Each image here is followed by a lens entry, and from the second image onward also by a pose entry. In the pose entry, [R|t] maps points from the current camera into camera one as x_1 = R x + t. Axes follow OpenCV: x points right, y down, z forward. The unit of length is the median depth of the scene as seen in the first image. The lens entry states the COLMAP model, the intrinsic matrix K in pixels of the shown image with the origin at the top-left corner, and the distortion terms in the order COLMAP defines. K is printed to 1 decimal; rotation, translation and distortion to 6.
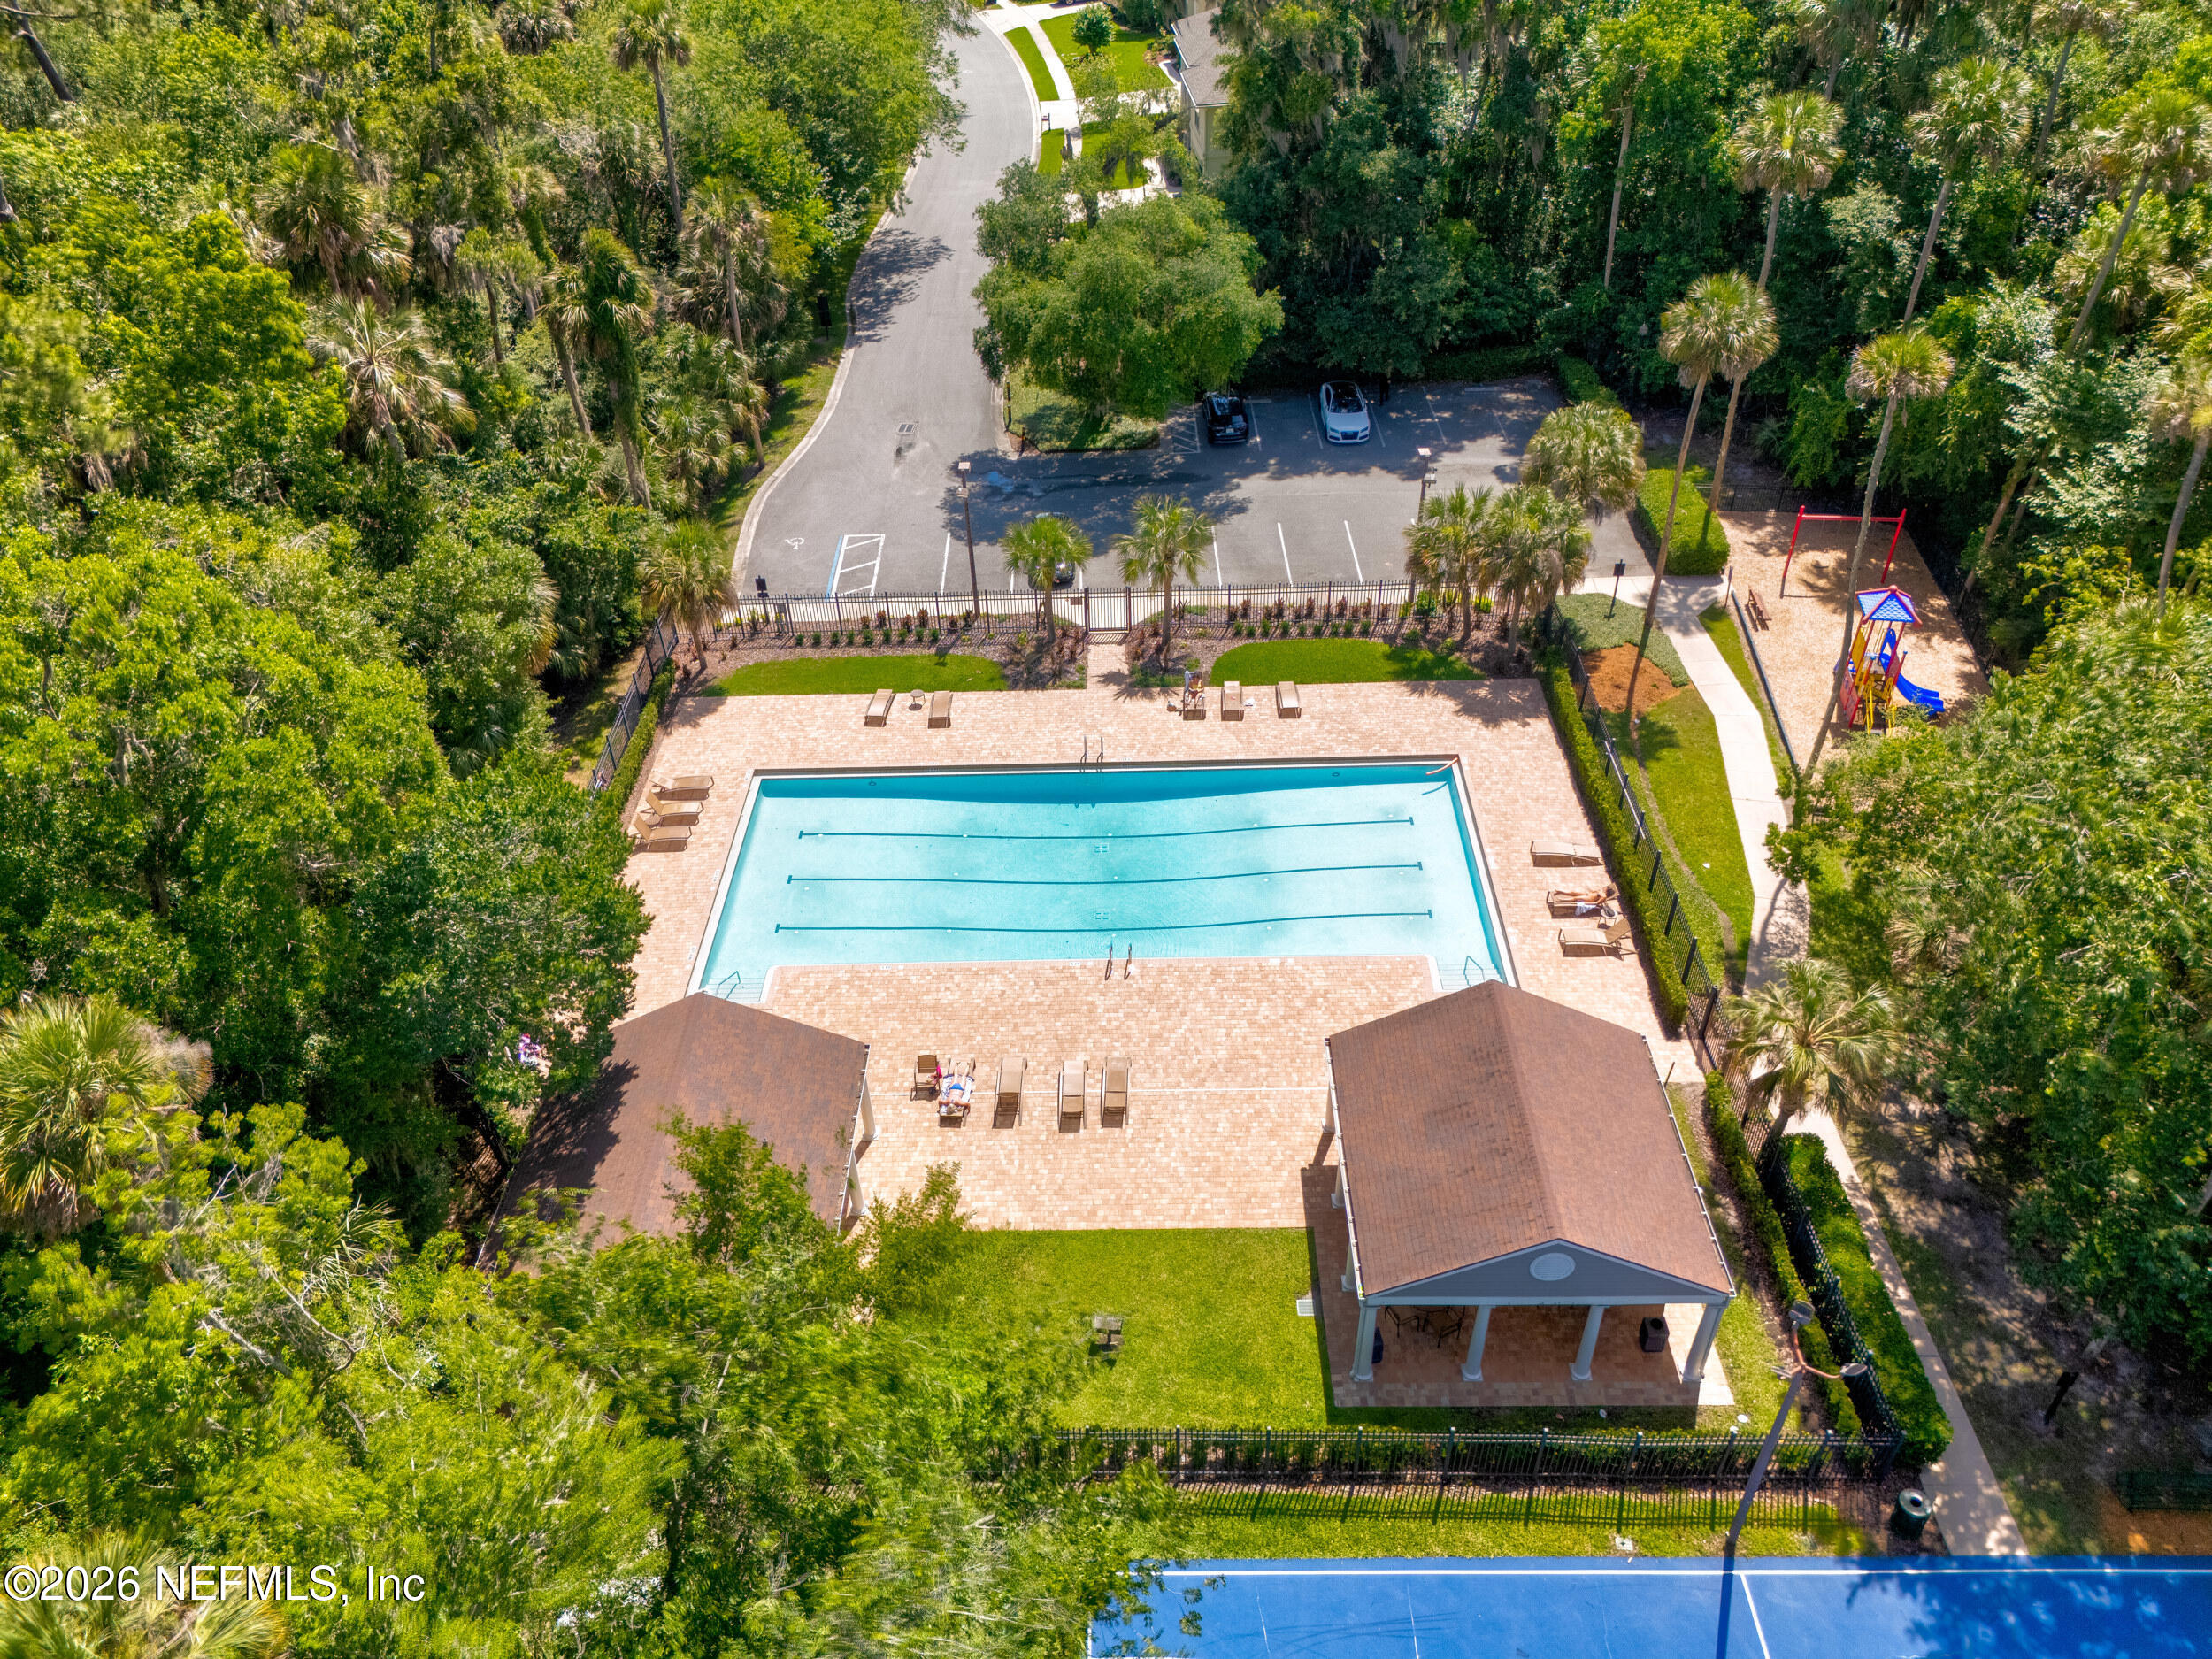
lens RADIAL K [[1632.9, 0, 1108.3], [0, 1632.9, 828.8], [0, 0, 1]] dist [0.057133, -0.043472]
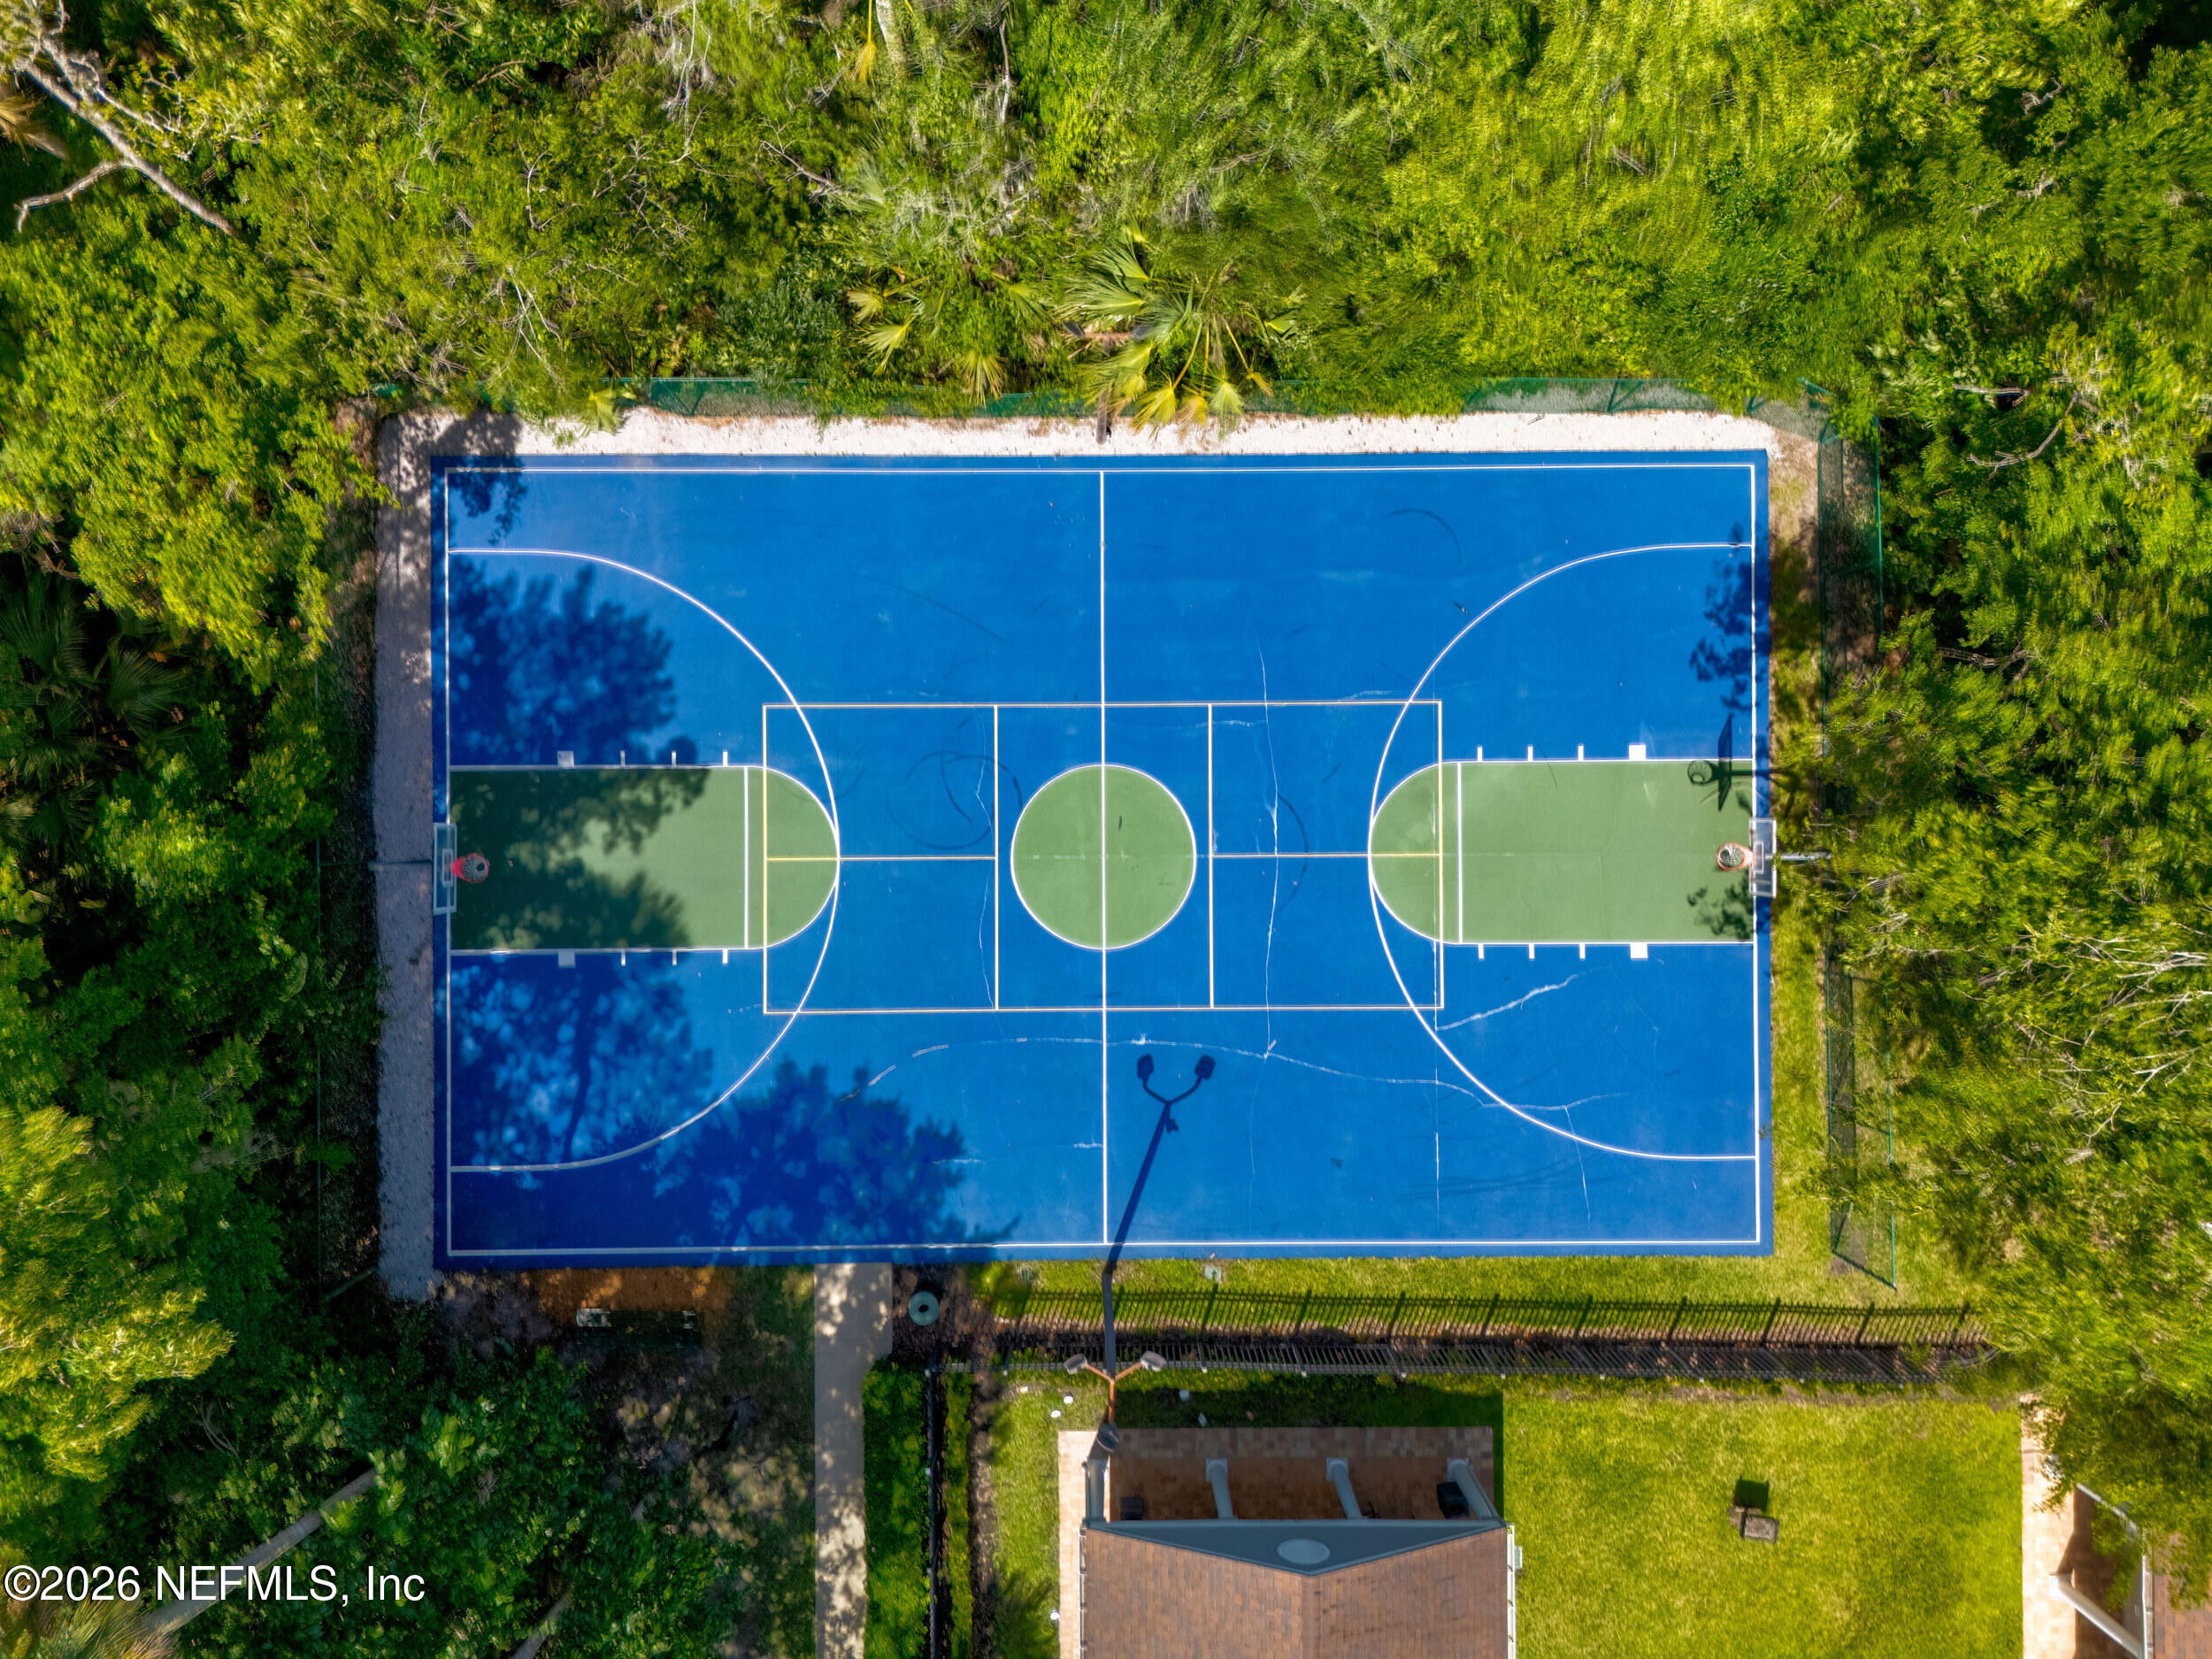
lens RADIAL K [[1632.9, 0, 1099.4], [0, 1632.9, 835.3], [0, 0, 1]] dist [0.057133, -0.043472]
pose [[-0.999656, 0.012719, 0.022949, 0.343729], [0.009837, -0.629158, 0.777215, -0.158493], [0.024324, 0.777173, 0.628817, 0.176154]]
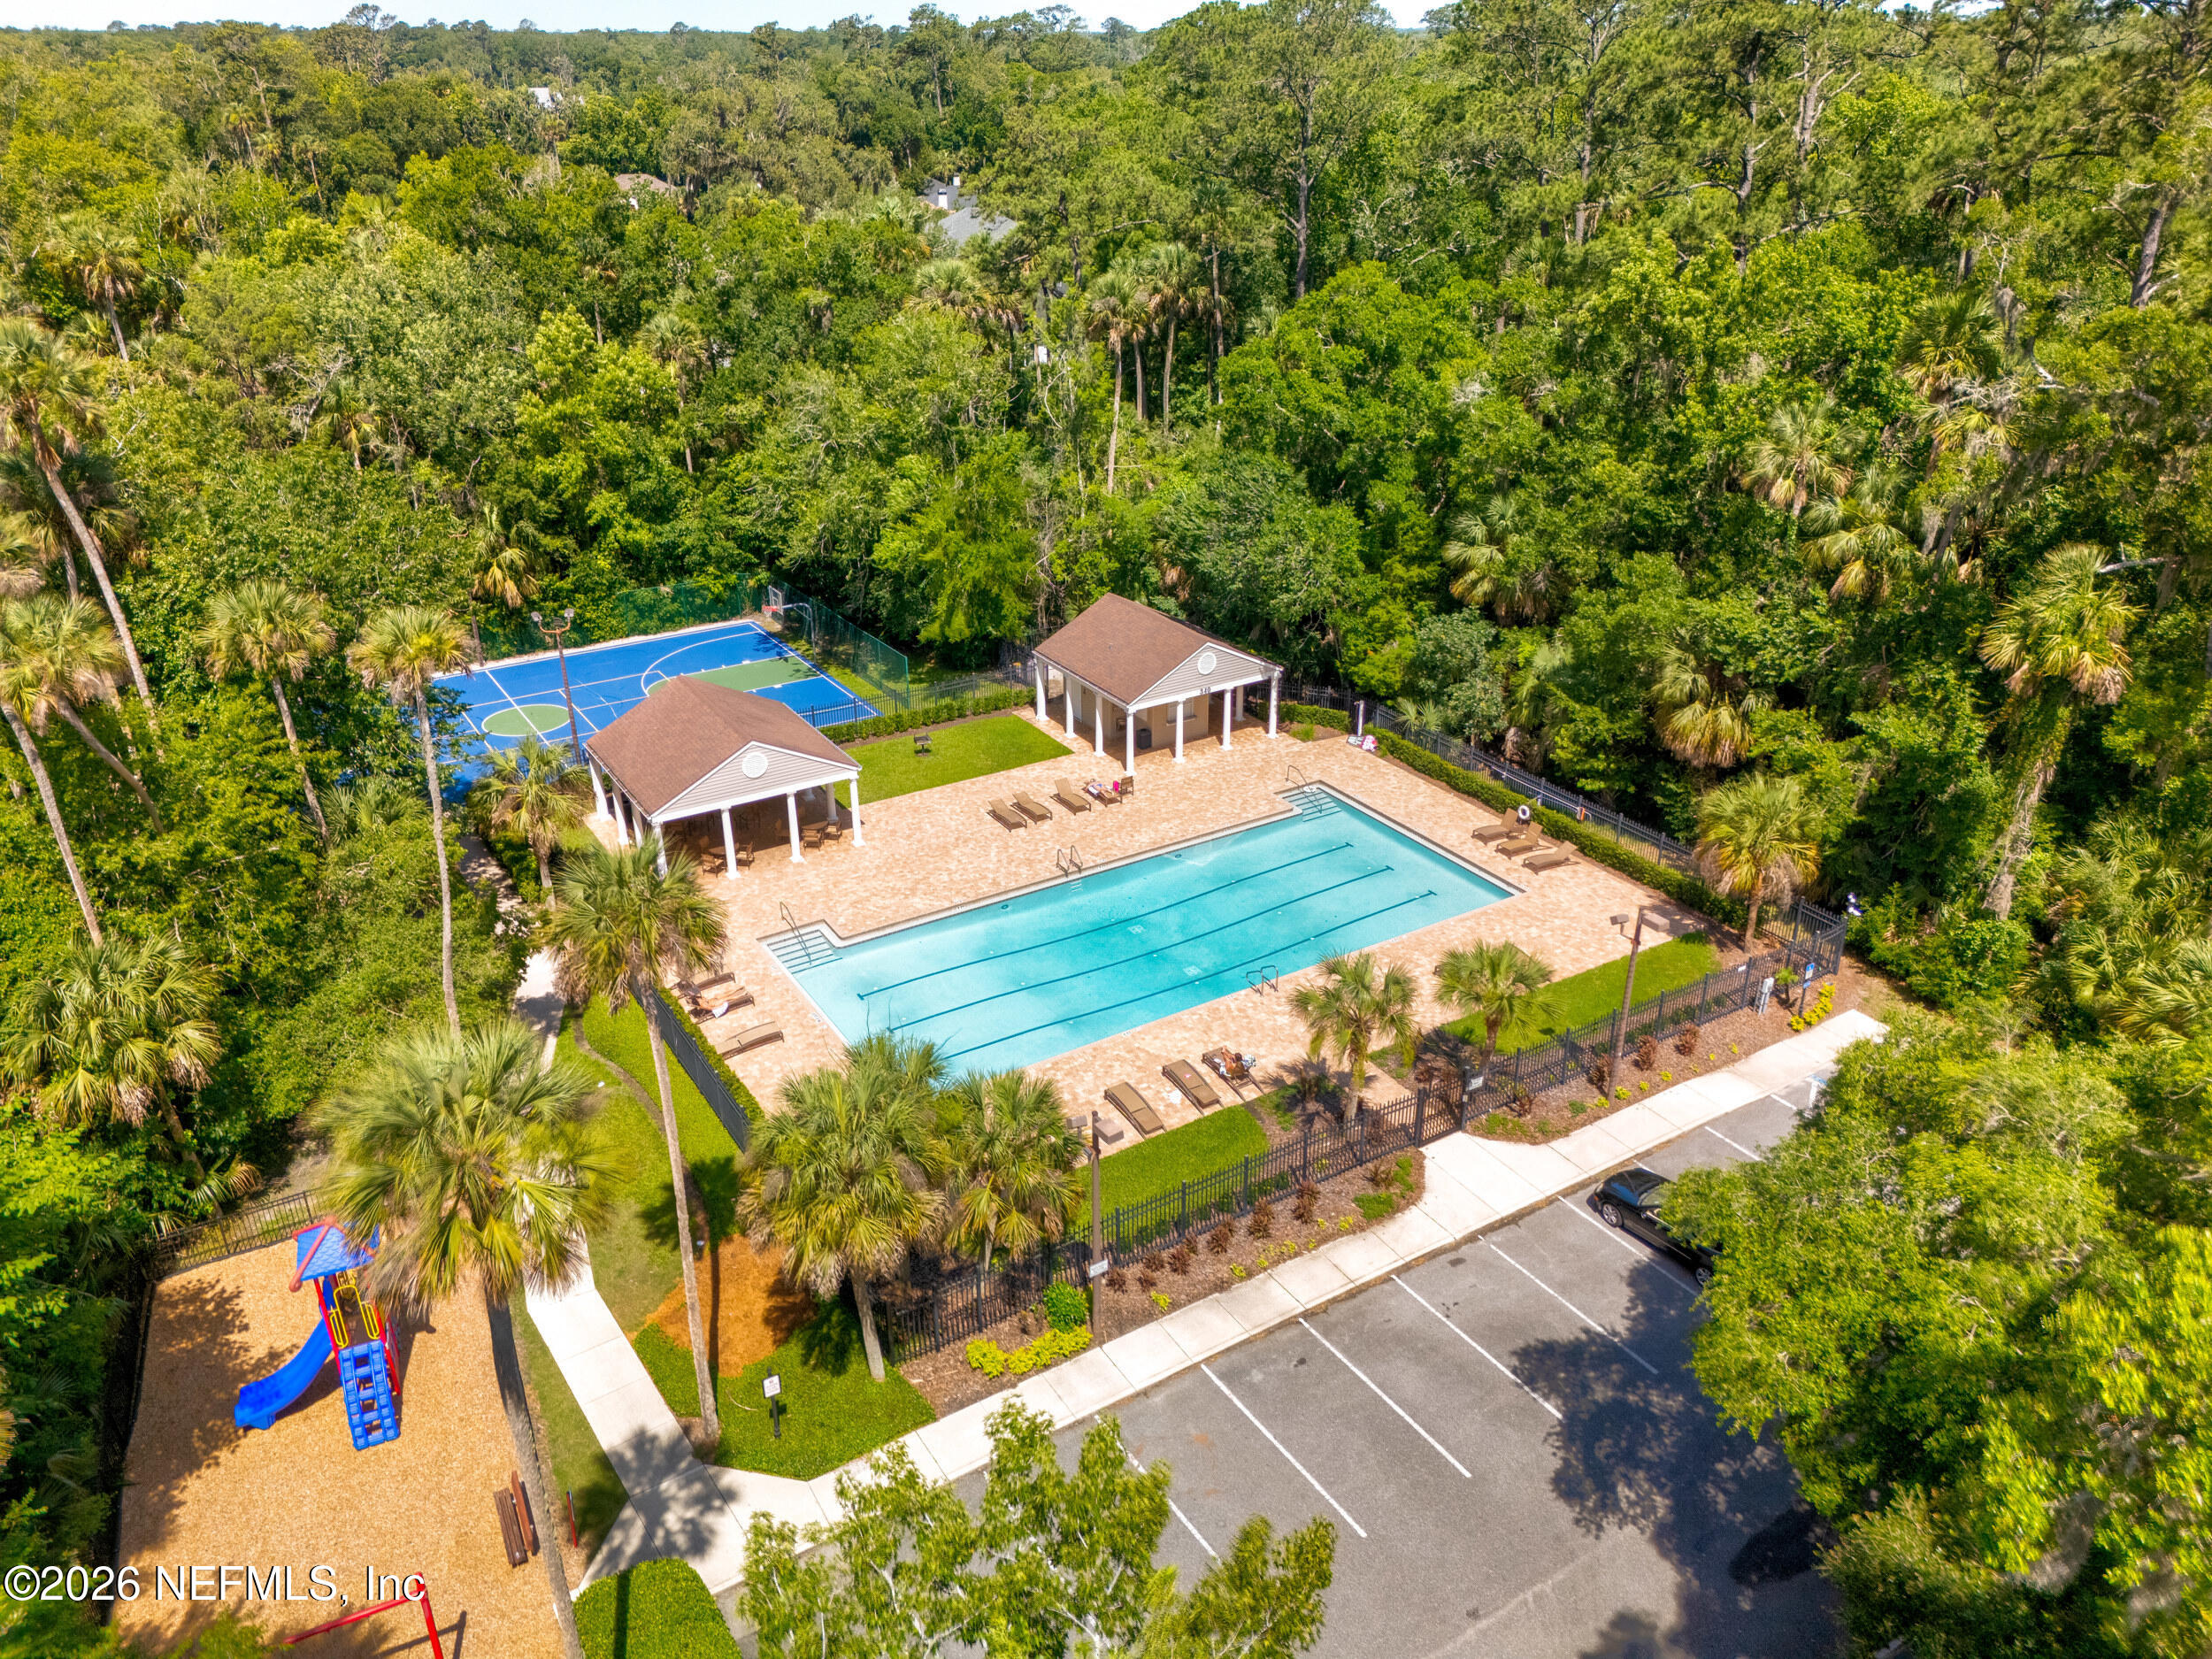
lens RADIAL K [[1632.9, 0, 1092.8], [0, 1632.9, 832.8], [0, 0, 1]] dist [0.057133, -0.043472]
pose [[-0.850544, 0.263484, -0.455140, 0.743513], [-0.297964, 0.471699, 0.829890, -1.303109], [0.433351, 0.841473, -0.322692, 1.883143]]
